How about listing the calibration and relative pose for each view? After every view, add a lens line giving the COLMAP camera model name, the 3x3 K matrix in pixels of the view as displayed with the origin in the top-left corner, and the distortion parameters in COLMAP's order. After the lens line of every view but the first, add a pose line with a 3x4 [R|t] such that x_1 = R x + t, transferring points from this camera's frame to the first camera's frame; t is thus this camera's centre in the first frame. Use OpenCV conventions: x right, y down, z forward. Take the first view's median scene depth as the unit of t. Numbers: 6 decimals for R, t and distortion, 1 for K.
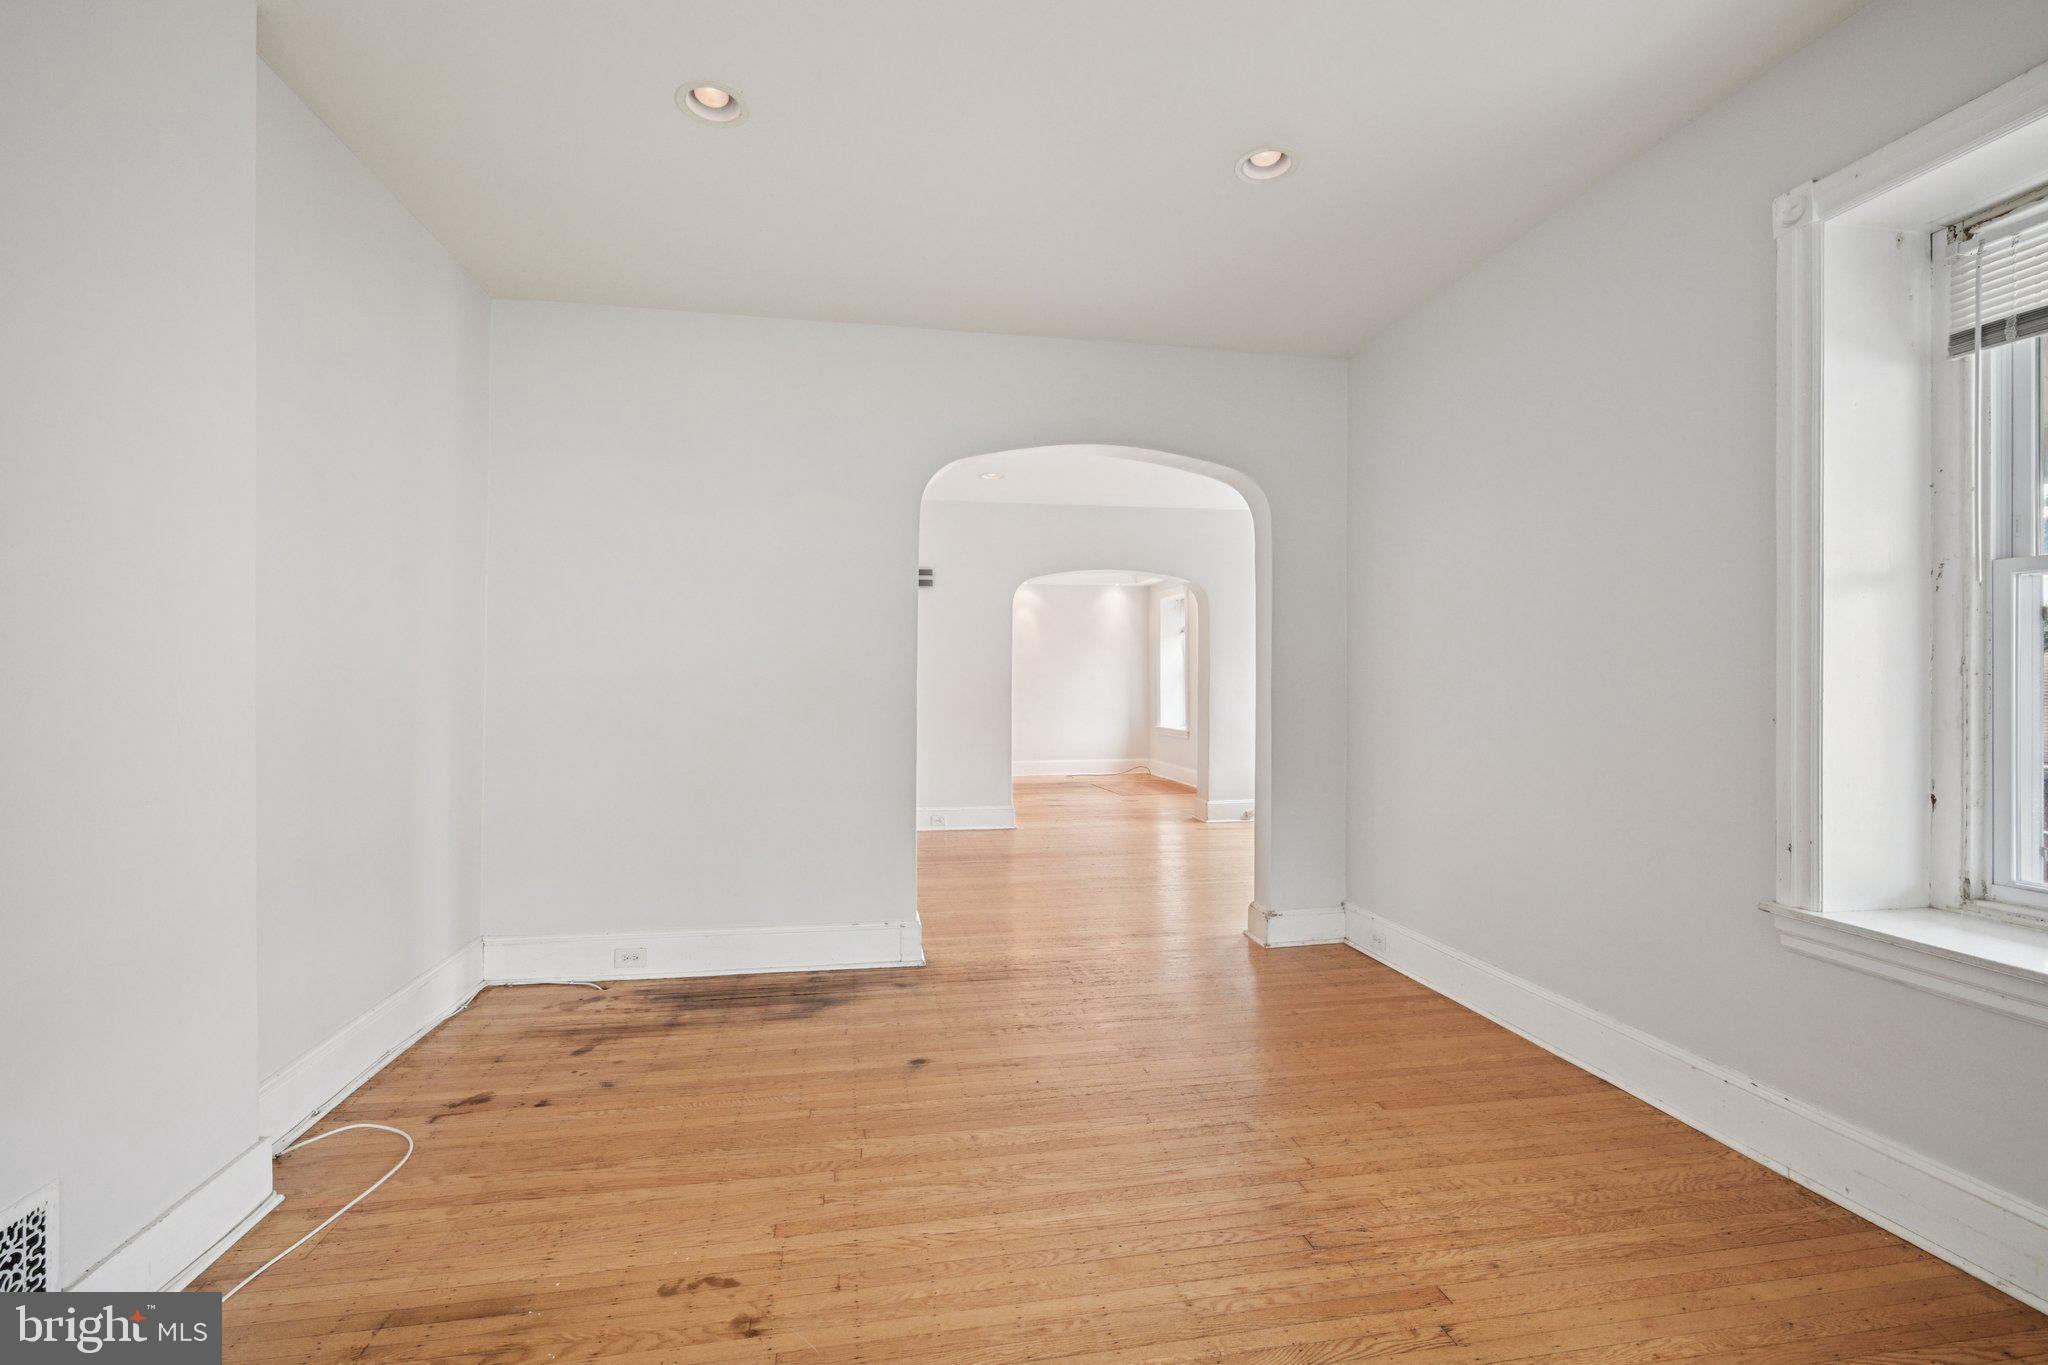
lens RADIAL K [[928.0, 0, 1023.2], [0, 928.0, 686.7], [0, 0, 1]] dist [-0.003308, -0.000841]
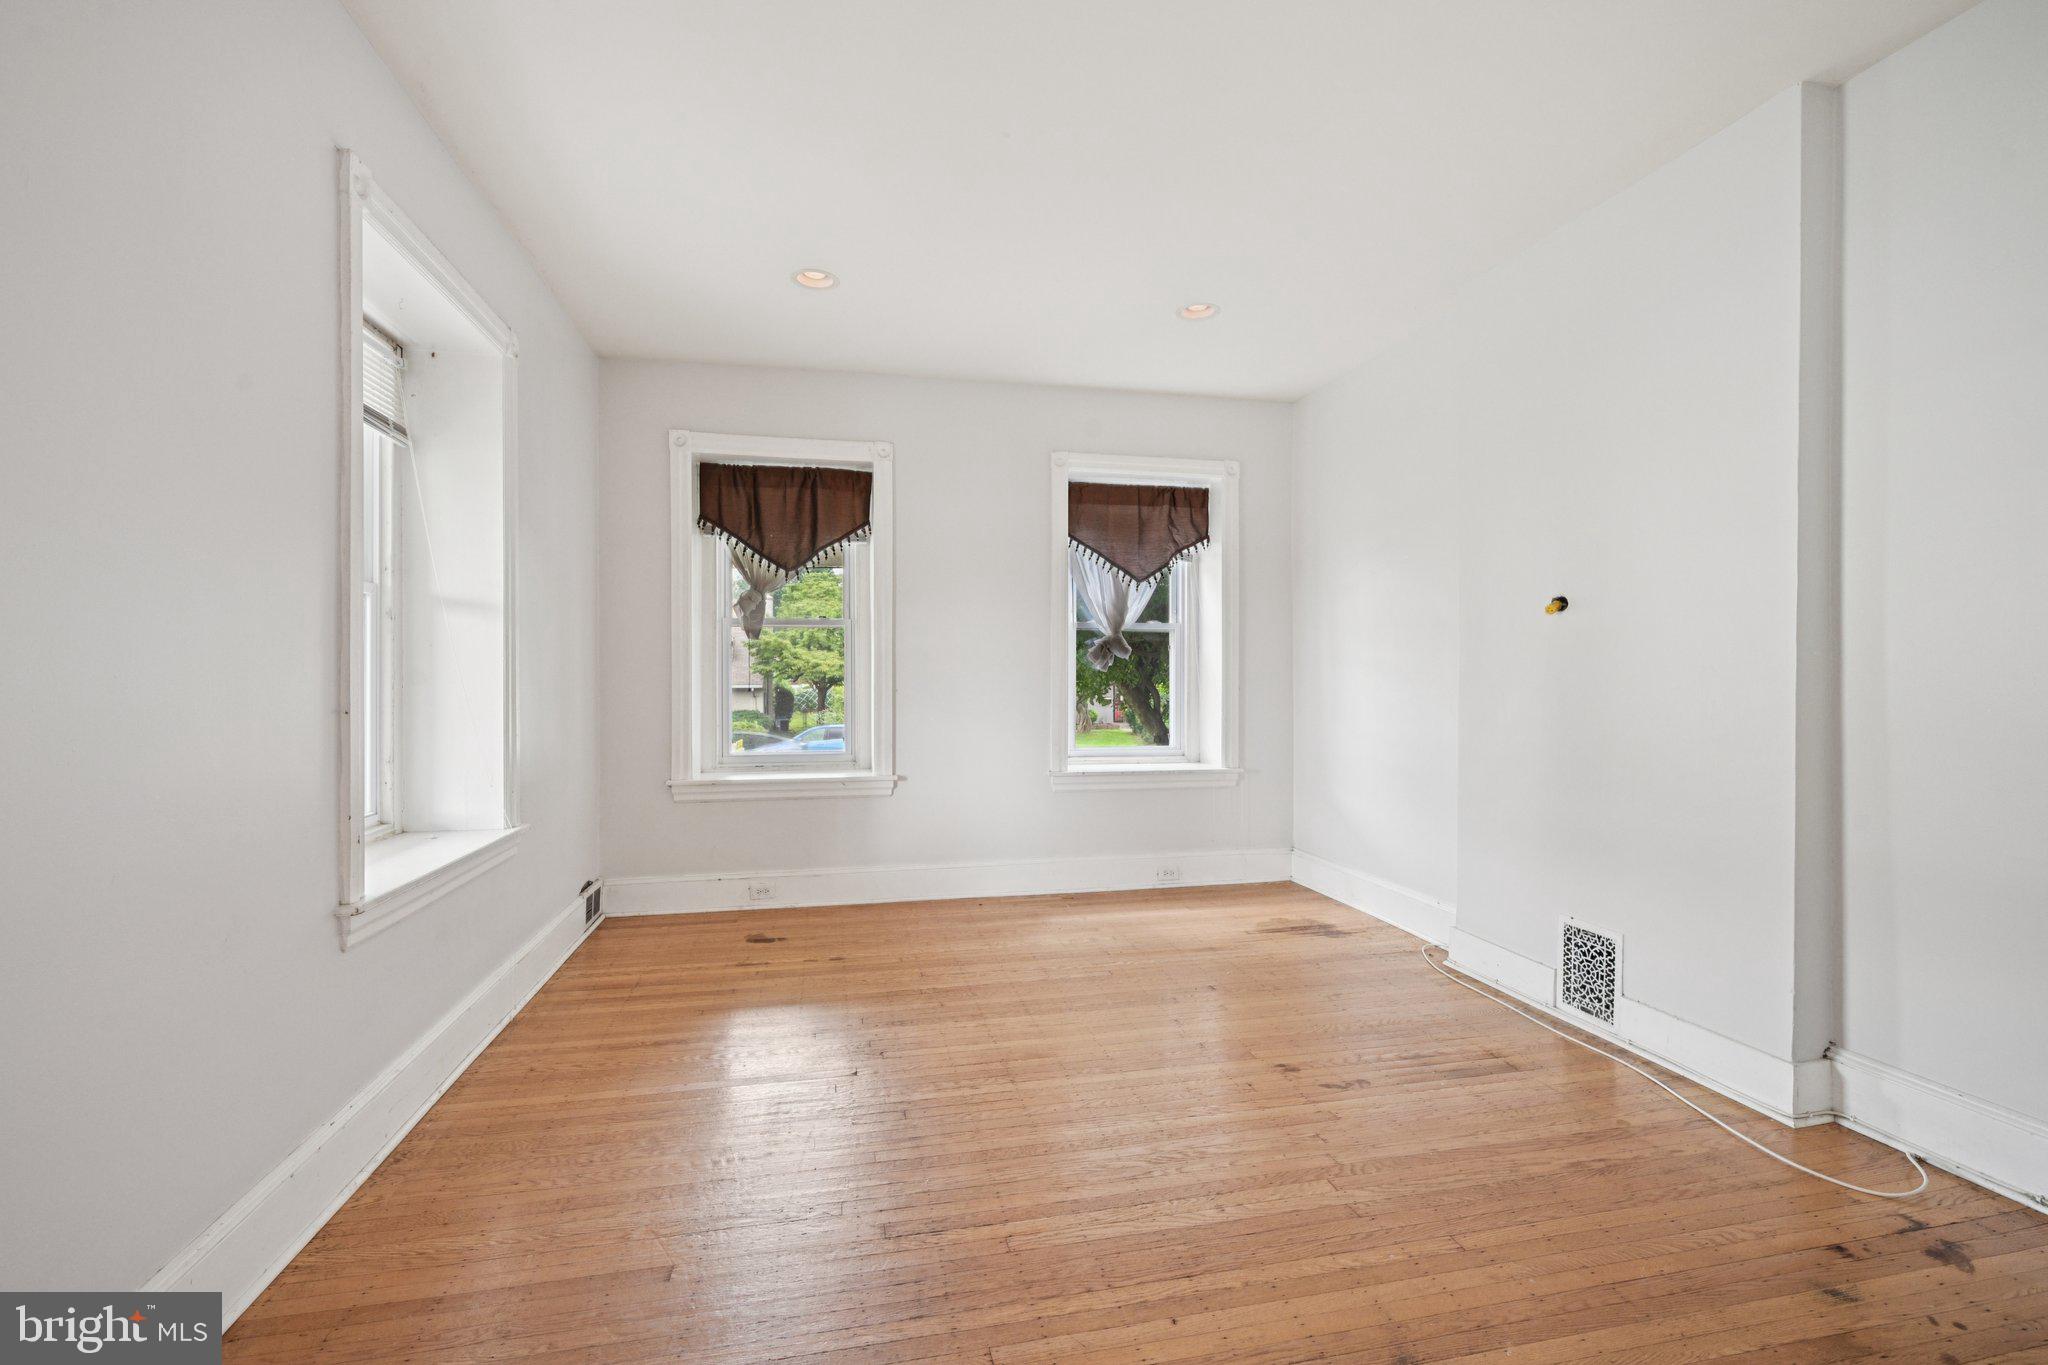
lens RADIAL K [[928.0, 0, 1024.1], [0, 928.0, 675.1], [0, 0, 1]] dist [-0.003308, -0.000841]
pose [[-0.999478, -0.000155, -0.032318, 0.168585], [-0.000215, 0.999998, 0.001860, -0.000031], [0.032318, 0.001866, -0.999476, 2.028104]]
